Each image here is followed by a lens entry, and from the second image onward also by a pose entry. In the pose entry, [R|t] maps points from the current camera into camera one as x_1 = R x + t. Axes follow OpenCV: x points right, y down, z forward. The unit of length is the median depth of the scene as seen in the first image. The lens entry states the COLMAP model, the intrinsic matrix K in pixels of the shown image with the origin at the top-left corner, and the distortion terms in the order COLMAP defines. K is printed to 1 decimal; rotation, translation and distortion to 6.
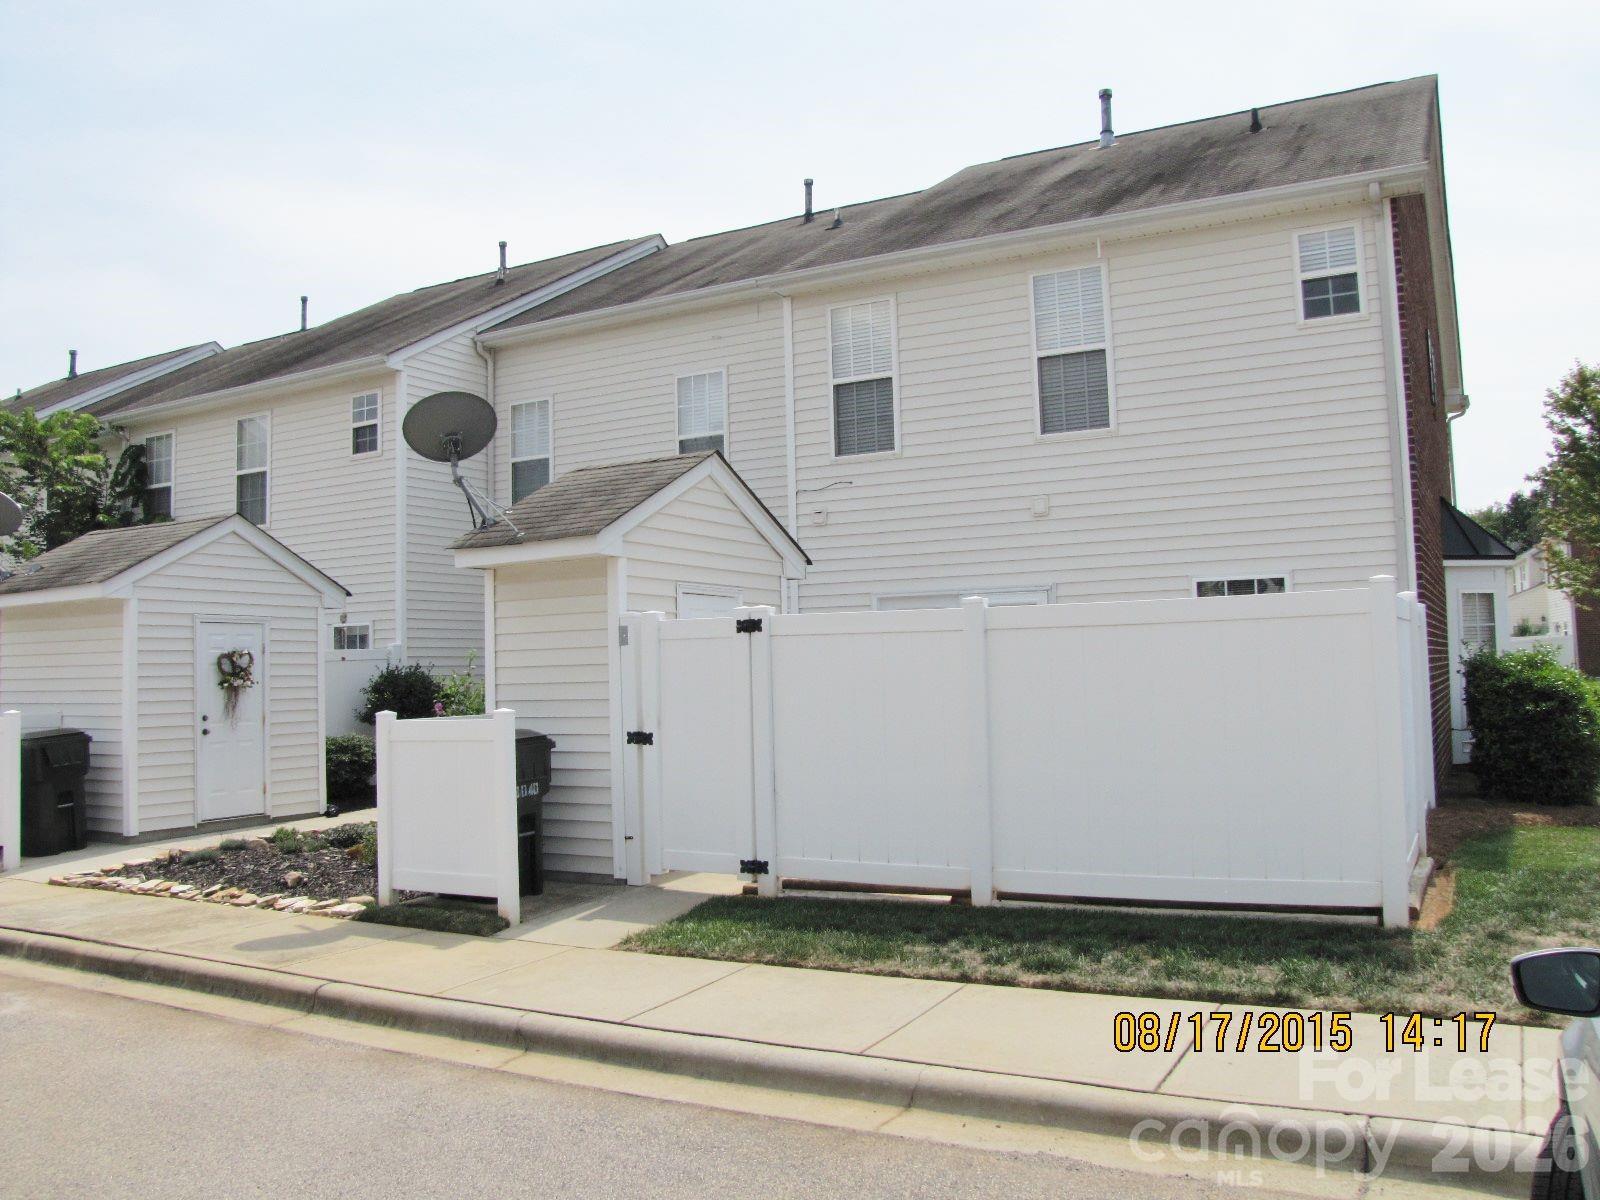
lens RADIAL K [[1312.9, 0, 794.1], [0, 1312.9, 594.0], [0, 0, 1]] dist [-0.187265, 0.166503]
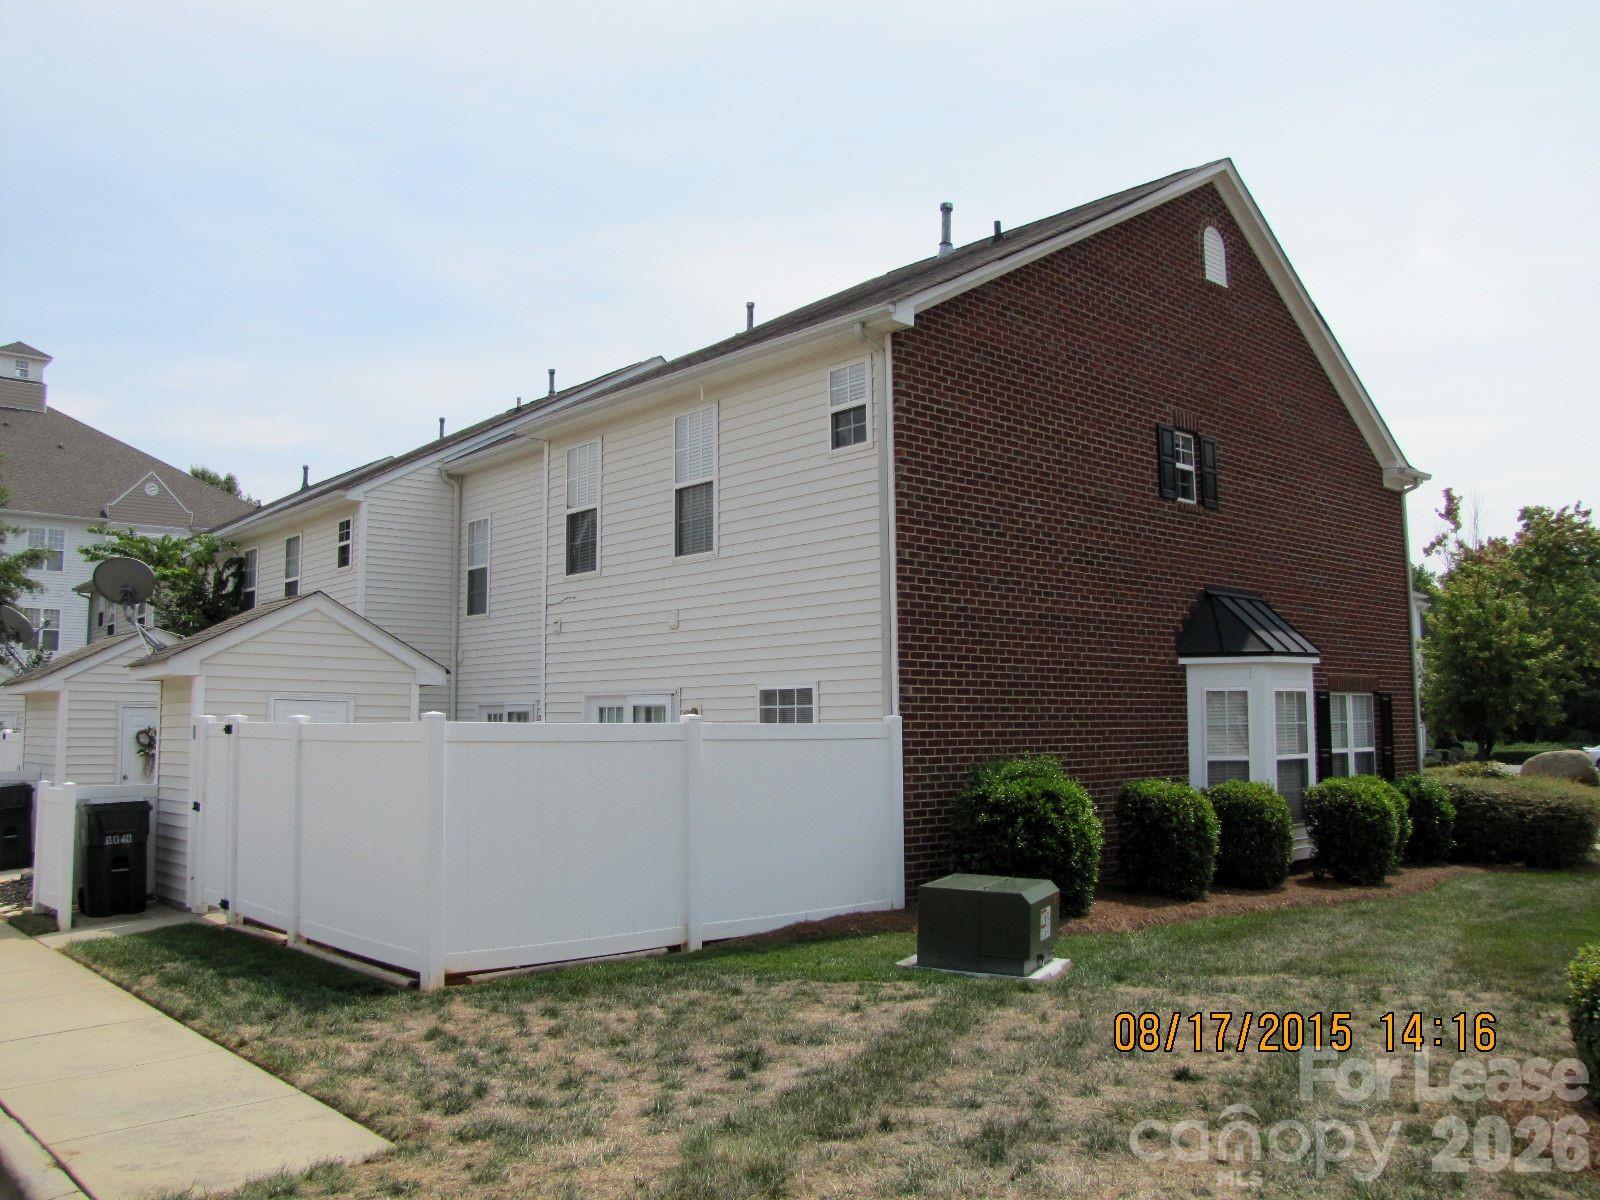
lens RADIAL K [[1312.9, 0, 794.1], [0, 1312.9, 594.0], [0, 0, 1]] dist [-0.187265, 0.166503]
pose [[0.947739, -0.015068, -0.318691, 0.642253], [0.001961, 0.999140, -0.041409, -0.041237], [0.319041, 0.038620, 0.946954, -0.057125]]
